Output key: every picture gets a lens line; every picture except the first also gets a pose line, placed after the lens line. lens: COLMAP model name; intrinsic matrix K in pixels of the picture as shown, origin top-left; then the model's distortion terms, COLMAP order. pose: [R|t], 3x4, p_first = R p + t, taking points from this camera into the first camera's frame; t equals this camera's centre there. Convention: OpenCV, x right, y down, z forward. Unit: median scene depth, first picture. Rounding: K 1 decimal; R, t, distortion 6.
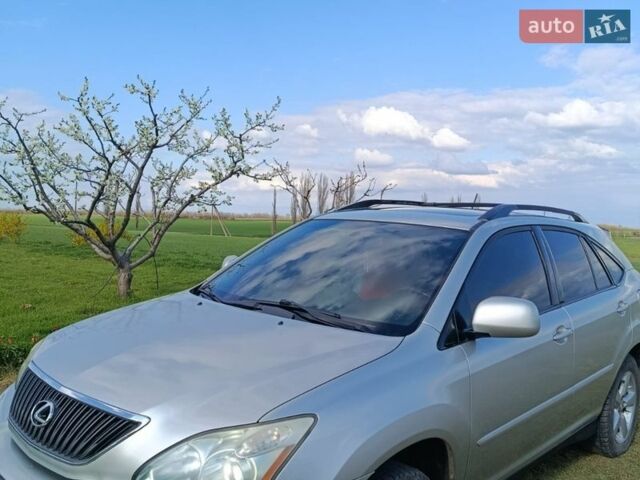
lens RADIAL K [[606.9, 0, 323.9], [0, 606.9, 241.5], [0, 0, 1]] dist [0.040046, 0.000000]
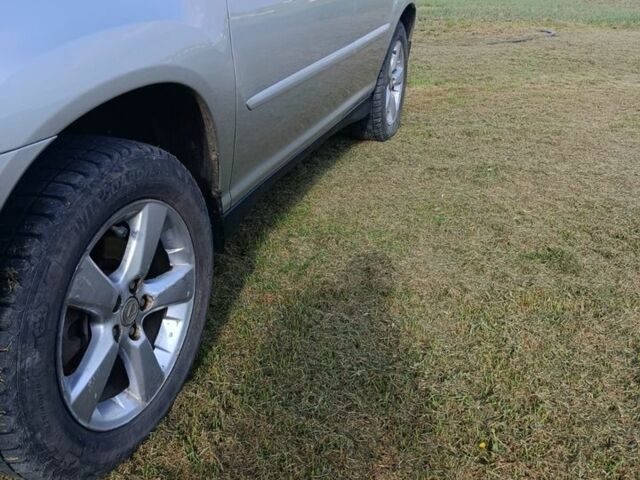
lens RADIAL K [[606.9, 0, 325.3], [0, 606.9, 236.0], [0, 0, 1]] dist [0.040046, 0.000000]
pose [[0.913648, -0.194646, 0.356875, 0.040908], [0.044019, 0.920121, 0.389153, 0.124112], [-0.404115, -0.339840, 0.849235, 0.217593]]
